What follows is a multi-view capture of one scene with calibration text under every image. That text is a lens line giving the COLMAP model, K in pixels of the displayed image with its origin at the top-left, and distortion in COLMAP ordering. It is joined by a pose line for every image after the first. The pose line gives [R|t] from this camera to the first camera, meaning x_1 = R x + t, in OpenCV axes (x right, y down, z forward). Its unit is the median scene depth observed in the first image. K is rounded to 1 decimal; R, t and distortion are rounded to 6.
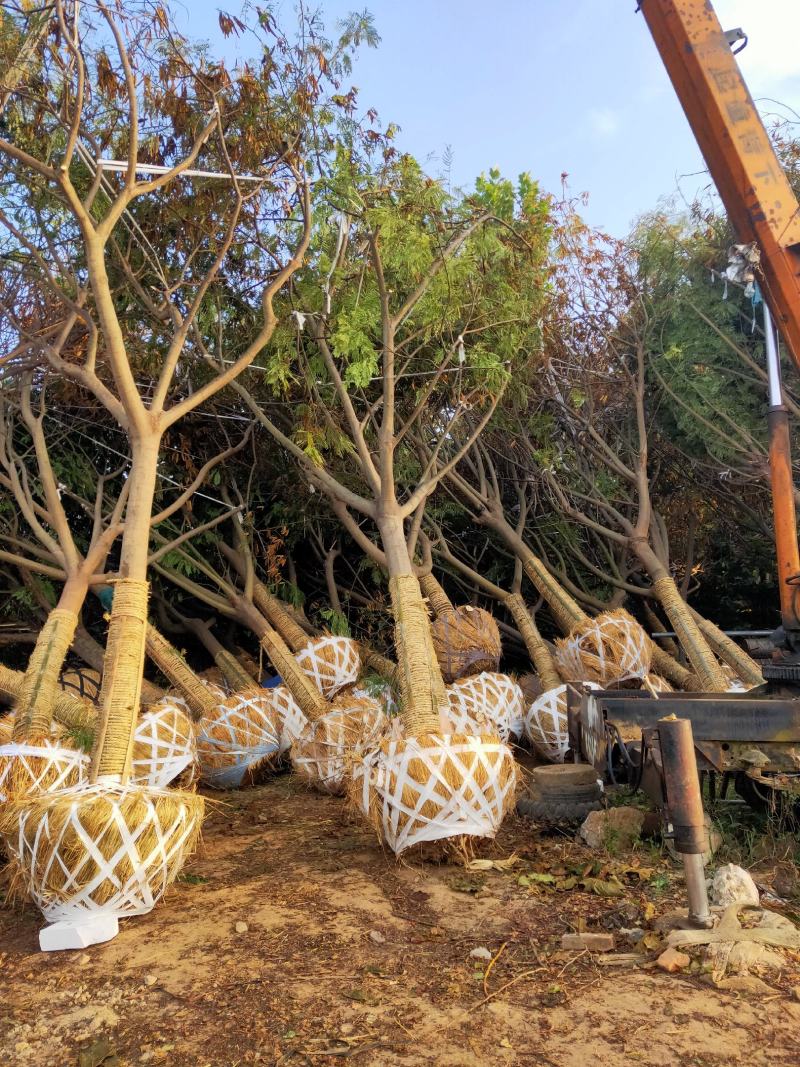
lens RADIAL K [[817.2, 0, 400.0], [0, 817.2, 533.5], [0, 0, 1]] dist [0.001457, 0.000876]
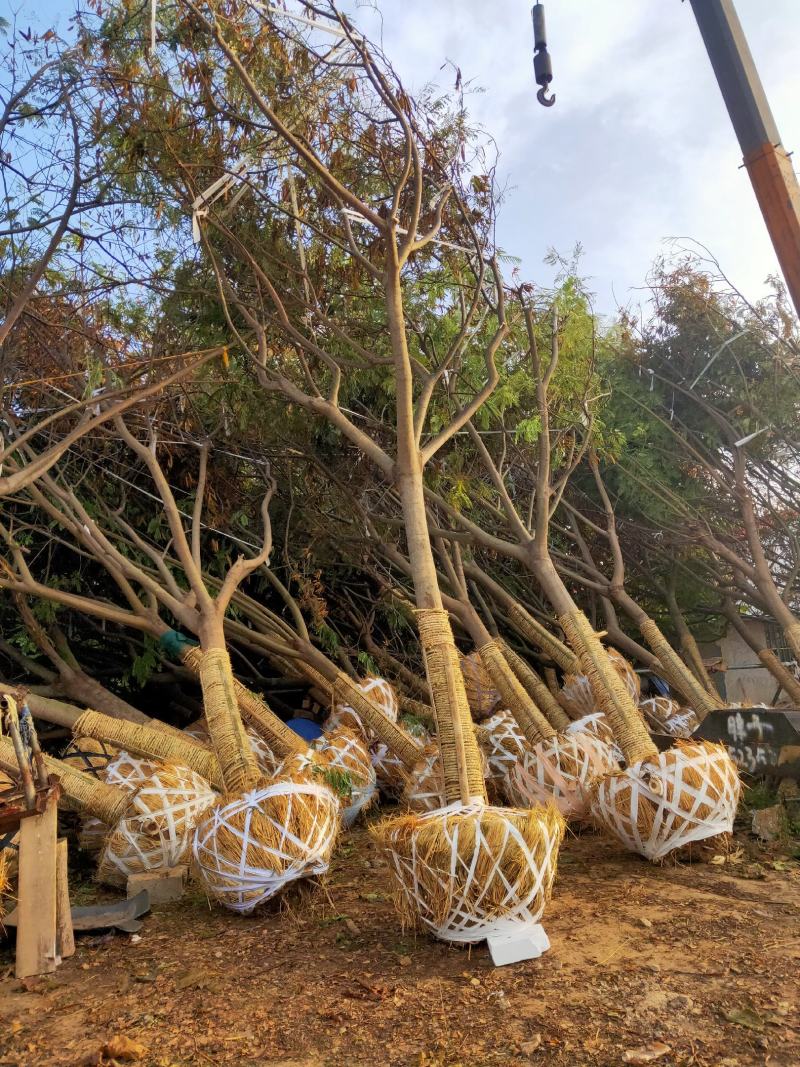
lens RADIAL K [[817.2, 0, 400.0], [0, 817.2, 533.5], [0, 0, 1]] dist [0.001457, 0.000876]
pose [[0.955111, 0.024497, 0.295233, -0.704300], [-0.004108, 0.997575, -0.069483, 0.033384], [-0.296219, 0.065151, 0.952895, 0.019087]]
